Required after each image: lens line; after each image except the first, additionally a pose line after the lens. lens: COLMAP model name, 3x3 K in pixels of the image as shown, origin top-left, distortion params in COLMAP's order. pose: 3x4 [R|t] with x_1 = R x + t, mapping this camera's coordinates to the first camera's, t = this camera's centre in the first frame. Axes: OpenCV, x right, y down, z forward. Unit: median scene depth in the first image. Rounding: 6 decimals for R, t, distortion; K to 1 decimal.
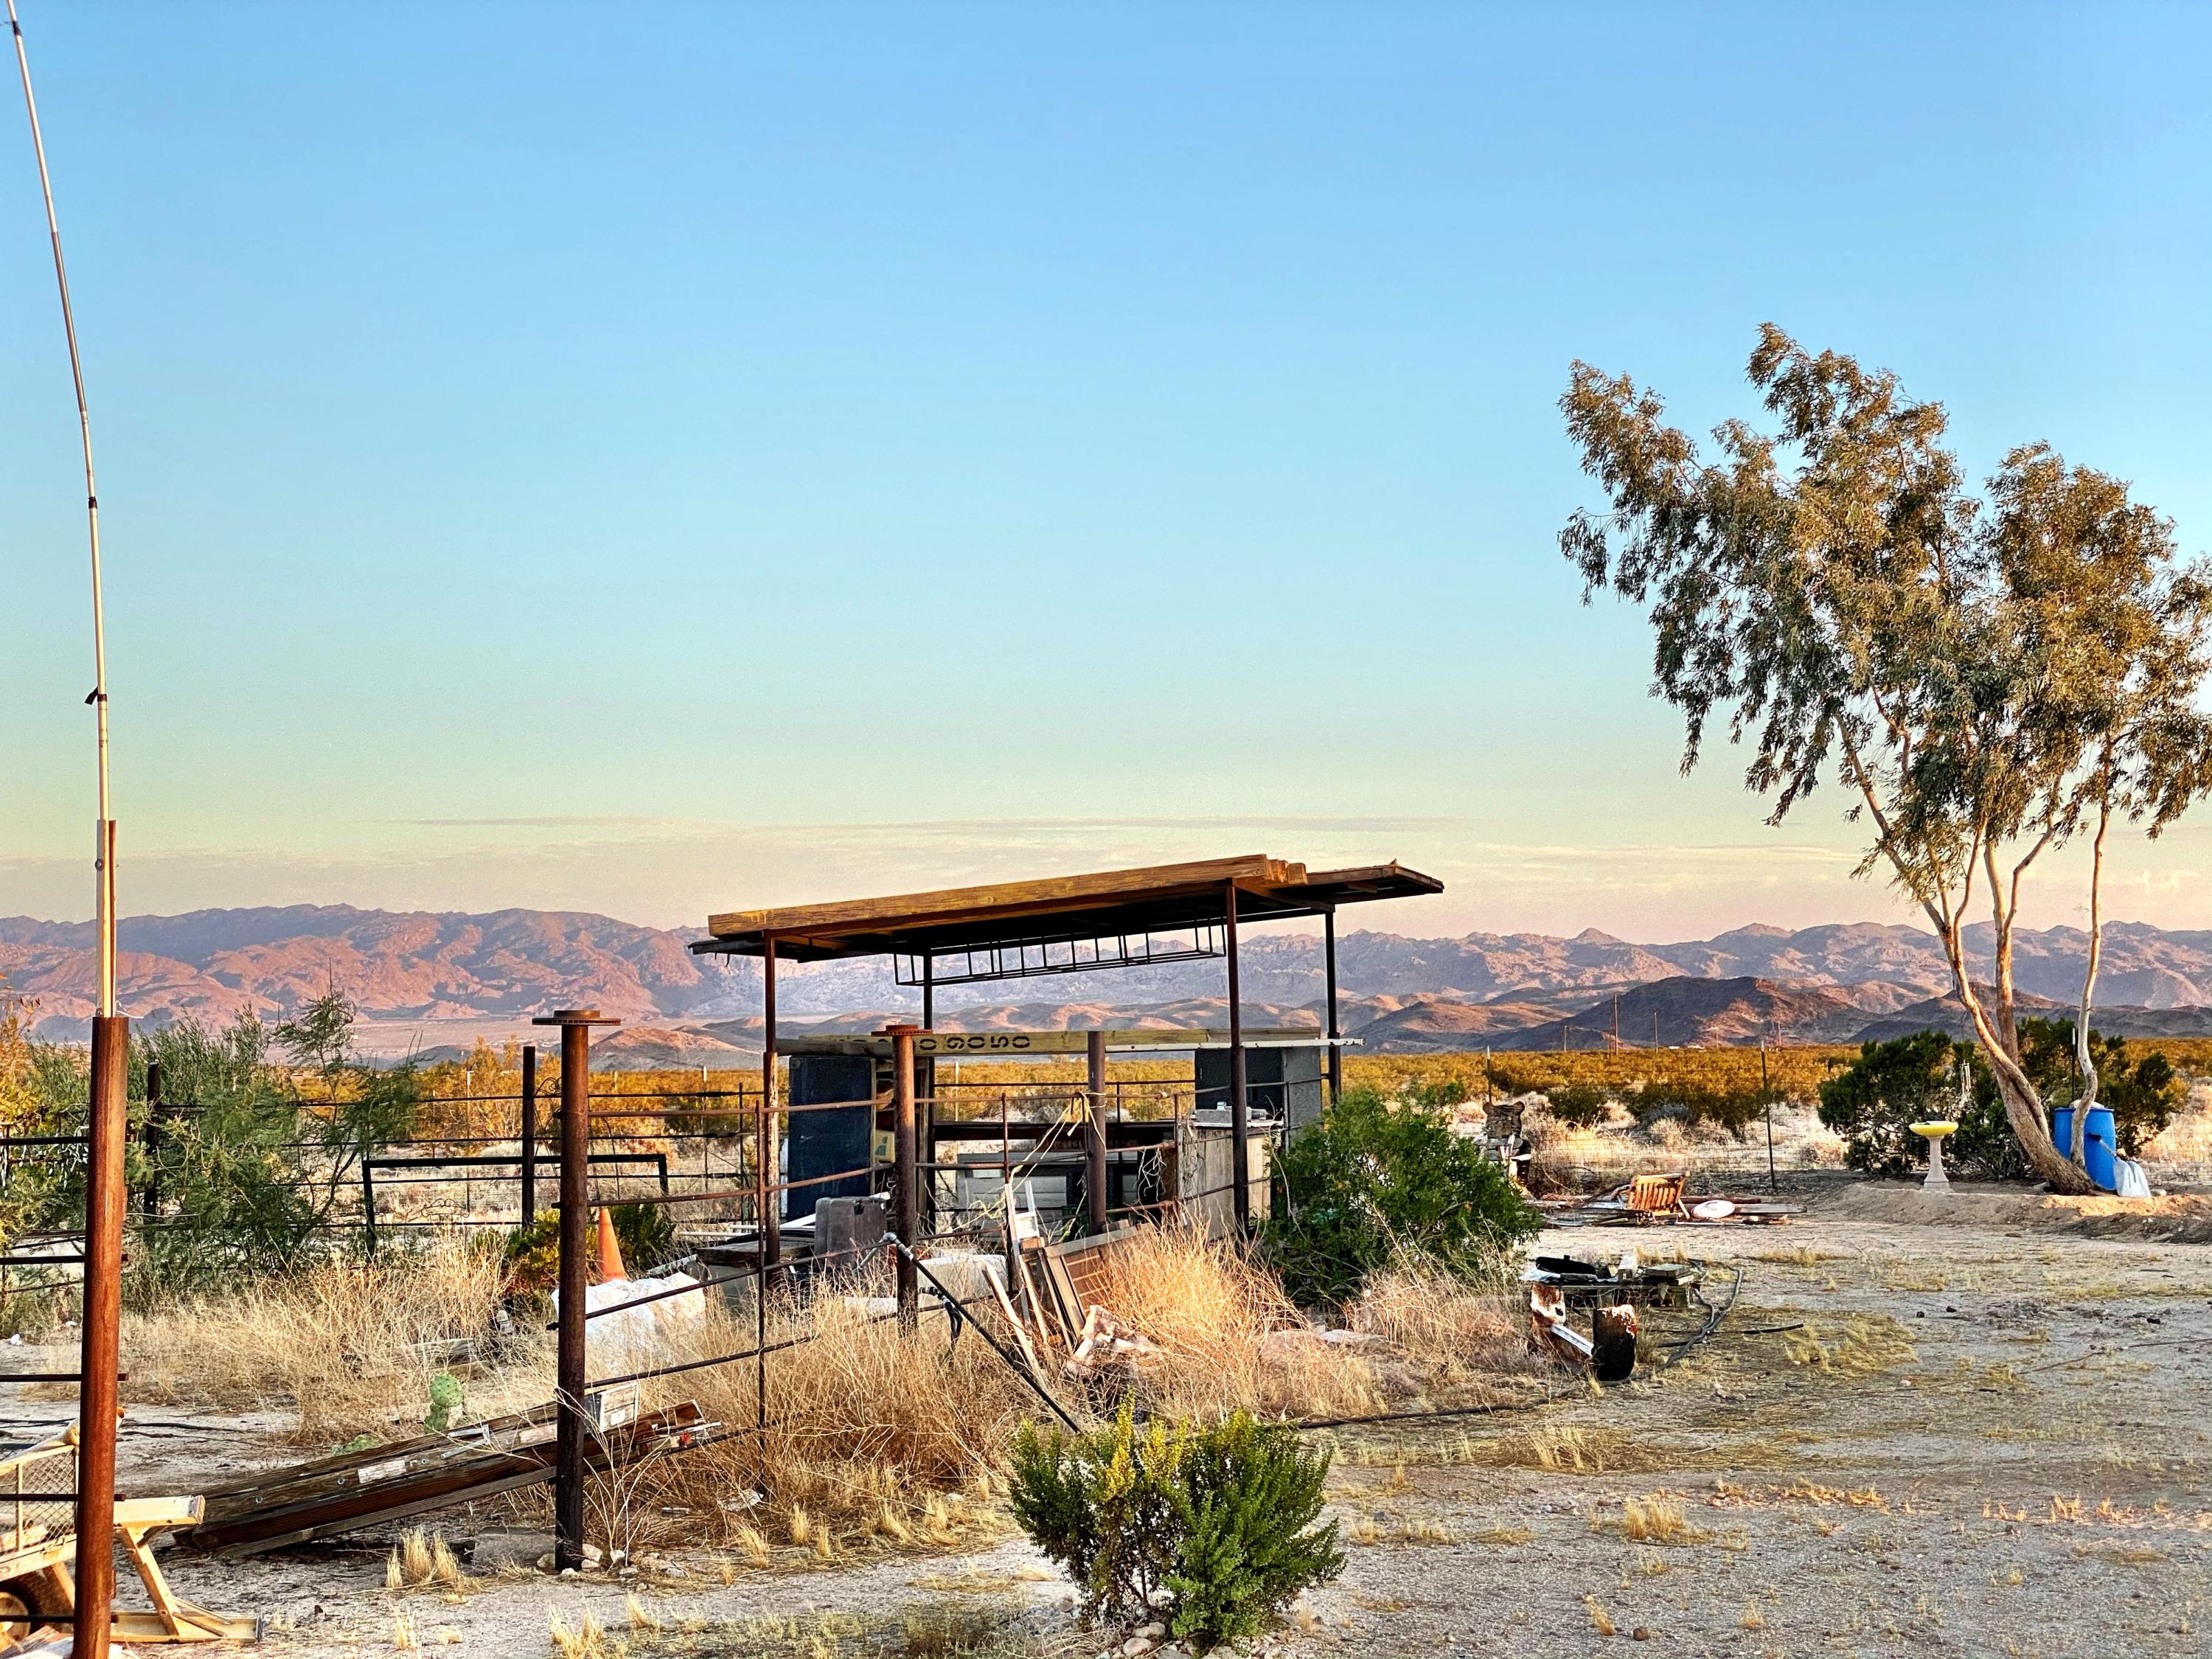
lens RADIAL K [[3287.8, 0, 1107.5], [0, 3287.8, 819.0], [0, 0, 1]] dist [0.130315, 0.000000]
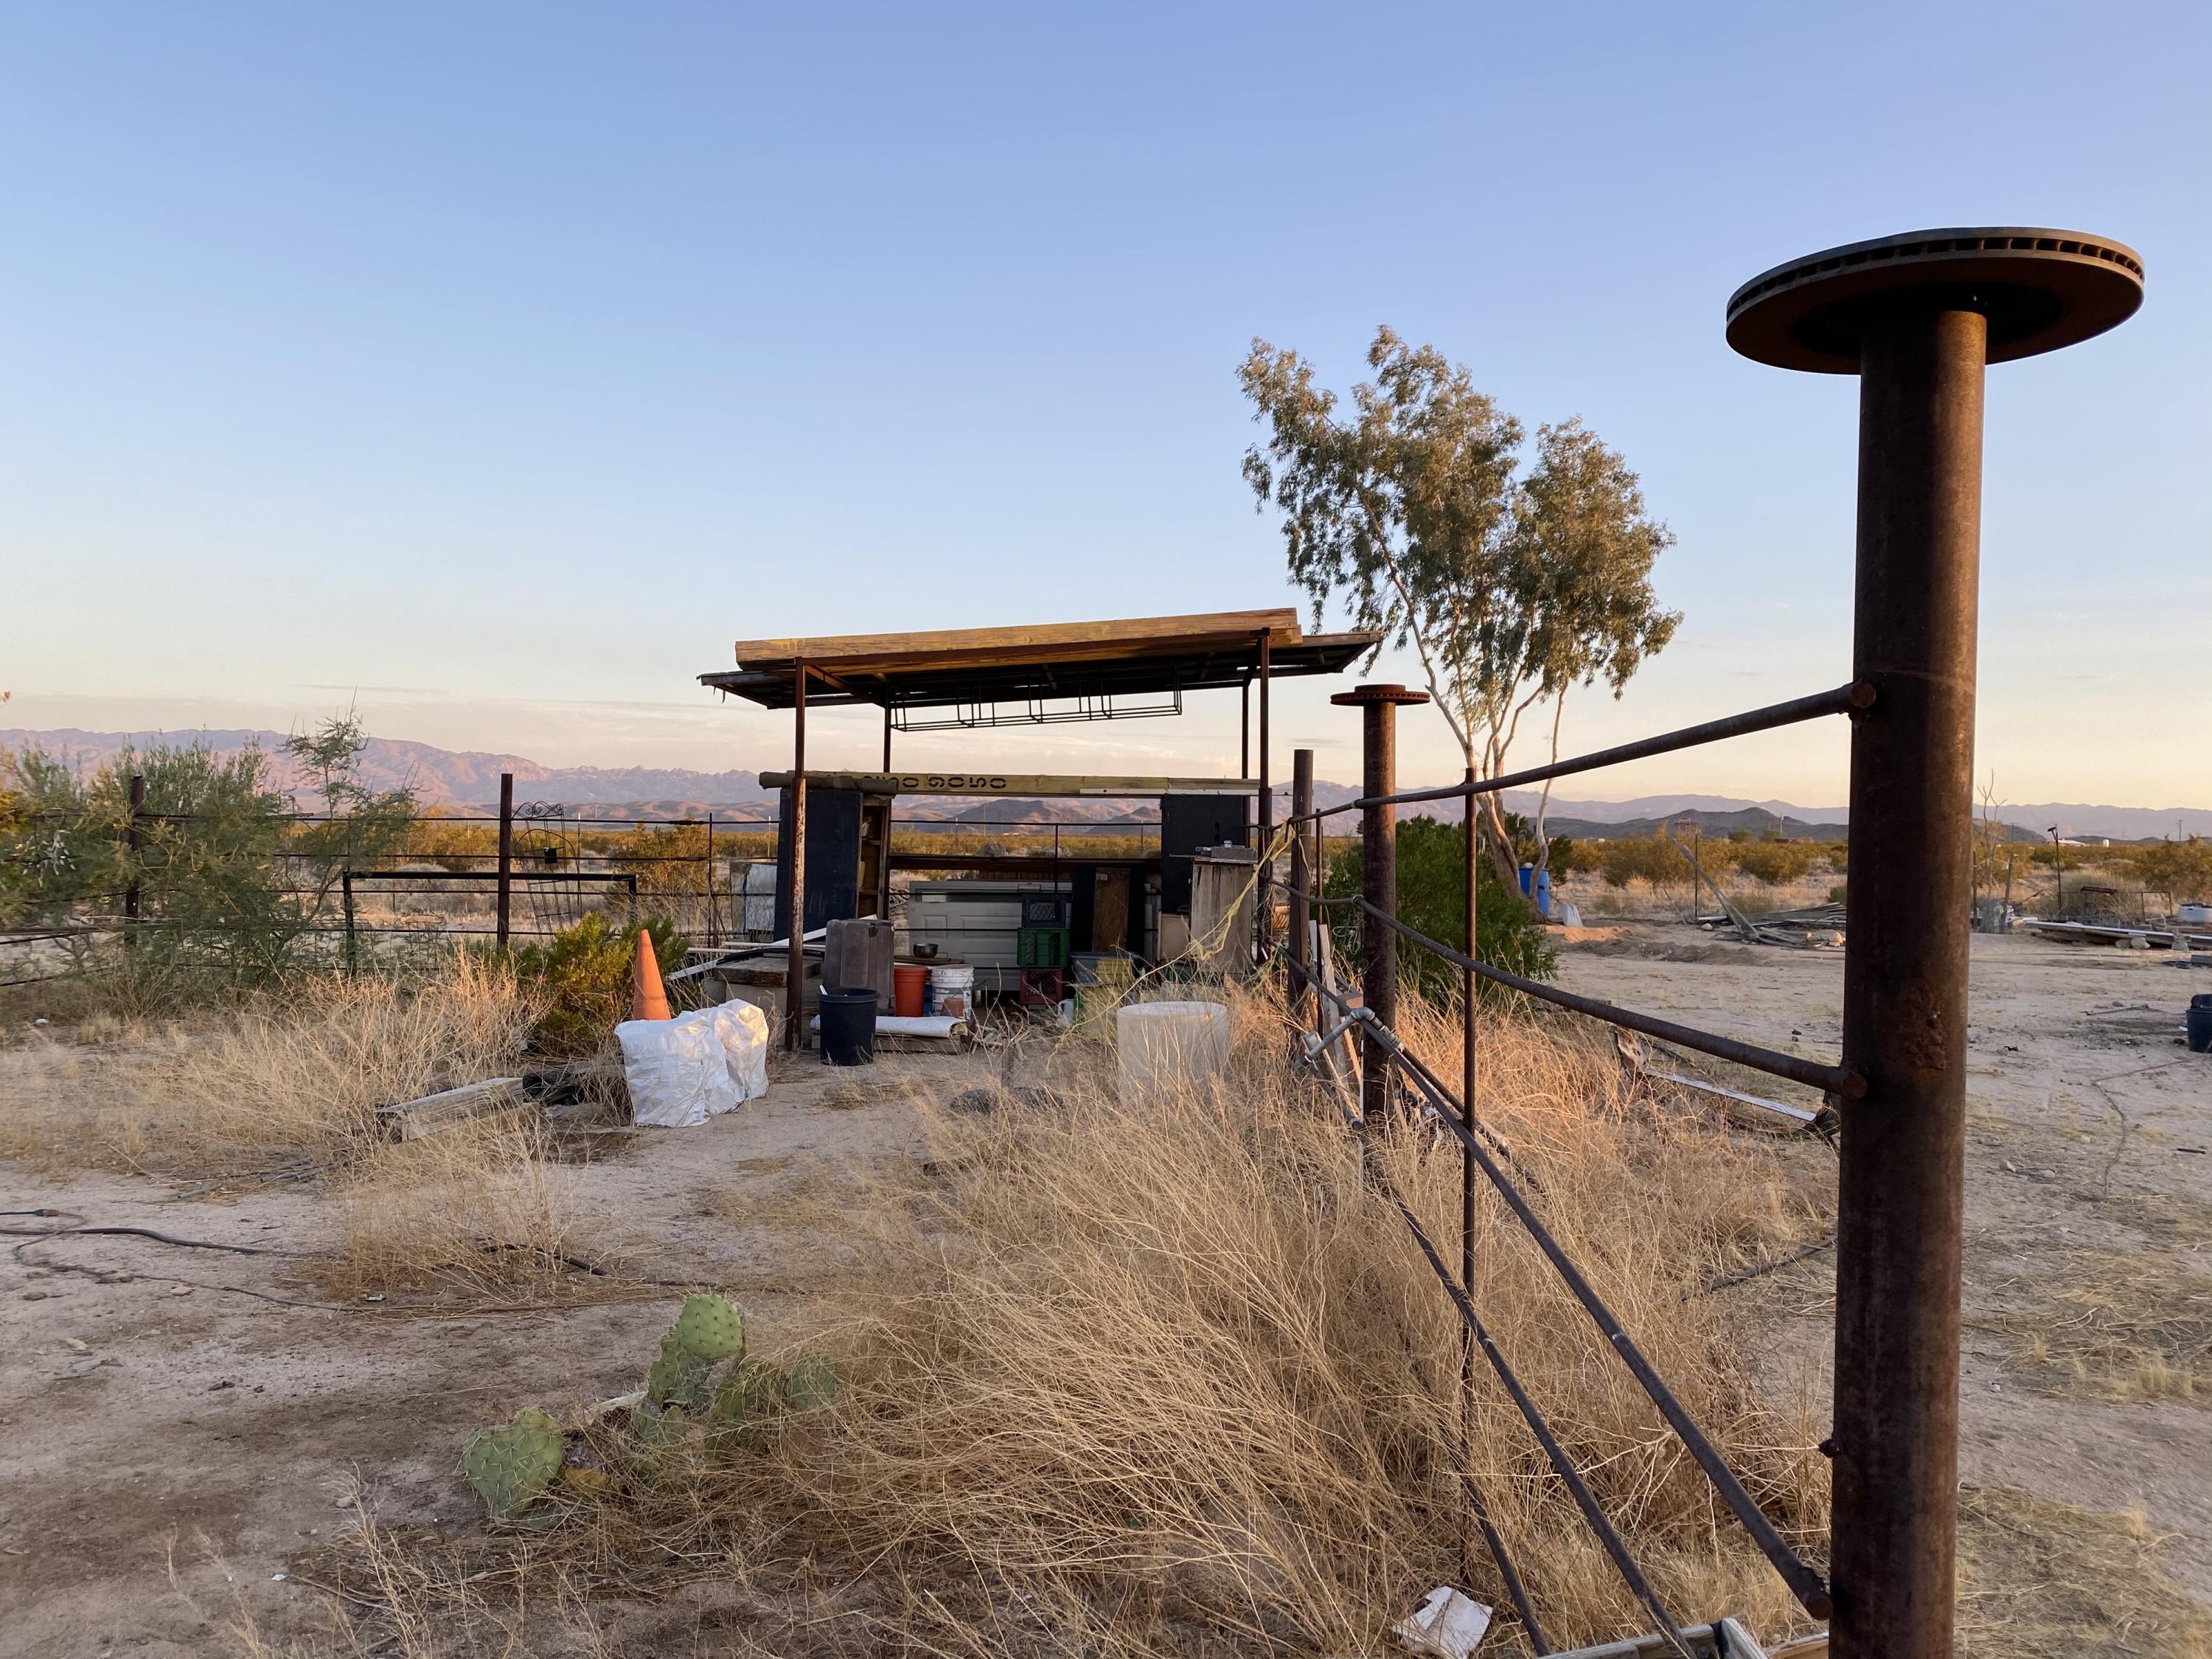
lens RADIAL K [[1656.9, 0, 1116.2], [0, 1656.9, 845.2], [0, 0, 1]] dist [0.012963, -0.009714]
pose [[0.969351, 0.032794, 0.243481, -0.083483], [-0.051445, 0.996174, 0.070640, 0.031848], [-0.240233, -0.081001, 0.967330, 0.304903]]
